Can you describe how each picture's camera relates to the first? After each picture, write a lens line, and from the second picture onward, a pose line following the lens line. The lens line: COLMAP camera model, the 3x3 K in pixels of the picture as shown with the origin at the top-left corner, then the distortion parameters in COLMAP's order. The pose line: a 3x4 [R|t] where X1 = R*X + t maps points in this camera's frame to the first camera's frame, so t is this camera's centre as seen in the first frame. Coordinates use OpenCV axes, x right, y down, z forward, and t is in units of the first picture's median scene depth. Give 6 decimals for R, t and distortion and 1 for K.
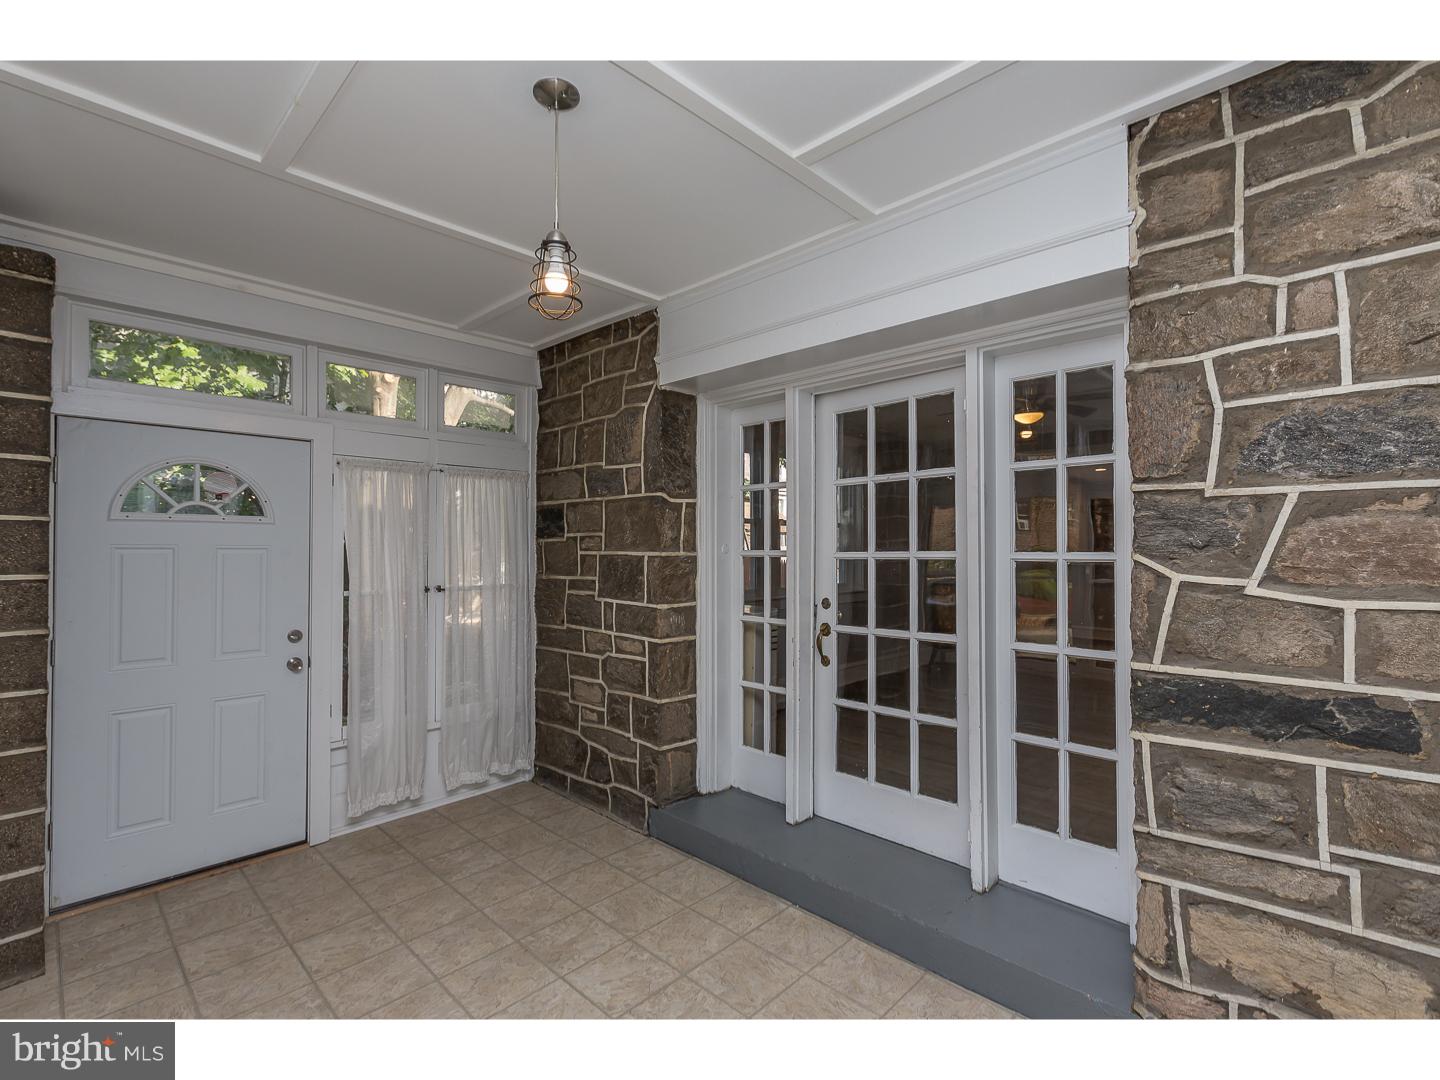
lens RADIAL K [[659.2, 0, 709.9], [0, 659.2, 543.2], [0, 0, 1]] dist [0.005076, -0.002722]
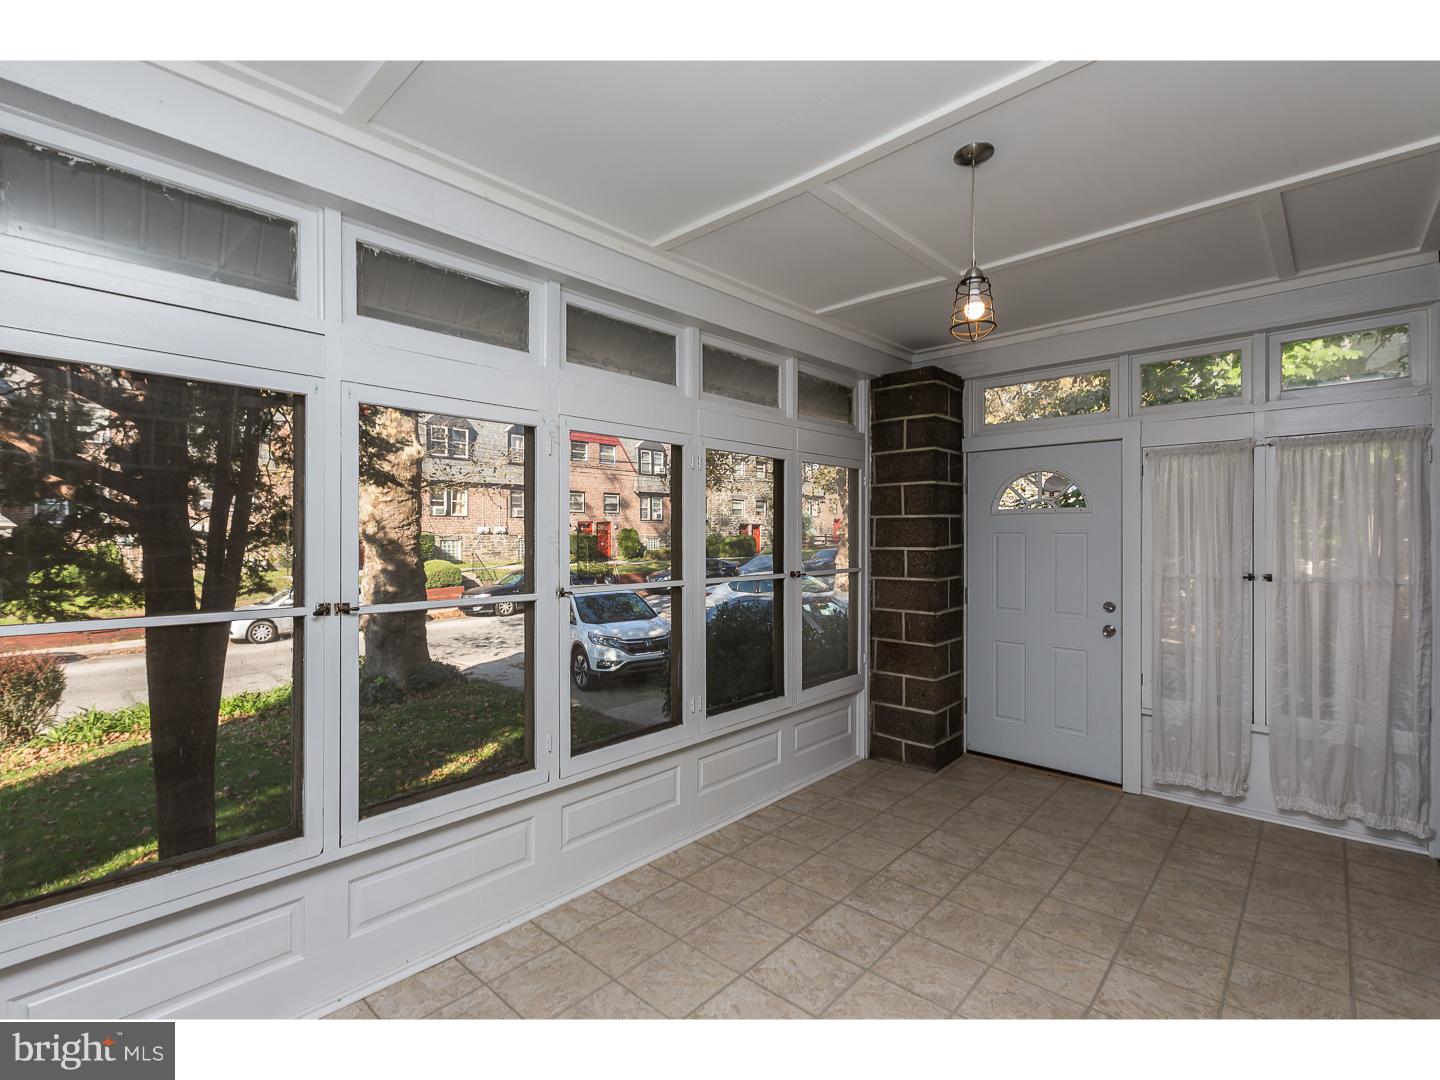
lens RADIAL K [[659.2, 0, 730.3], [0, 659.2, 538.0], [0, 0, 1]] dist [0.005076, -0.002722]
pose [[0.033876, -0.000880, -0.999426, 0.555640], [0.006542, 0.999978, -0.000658, 0.013968], [0.999405, -0.006516, 0.033881, 0.296462]]
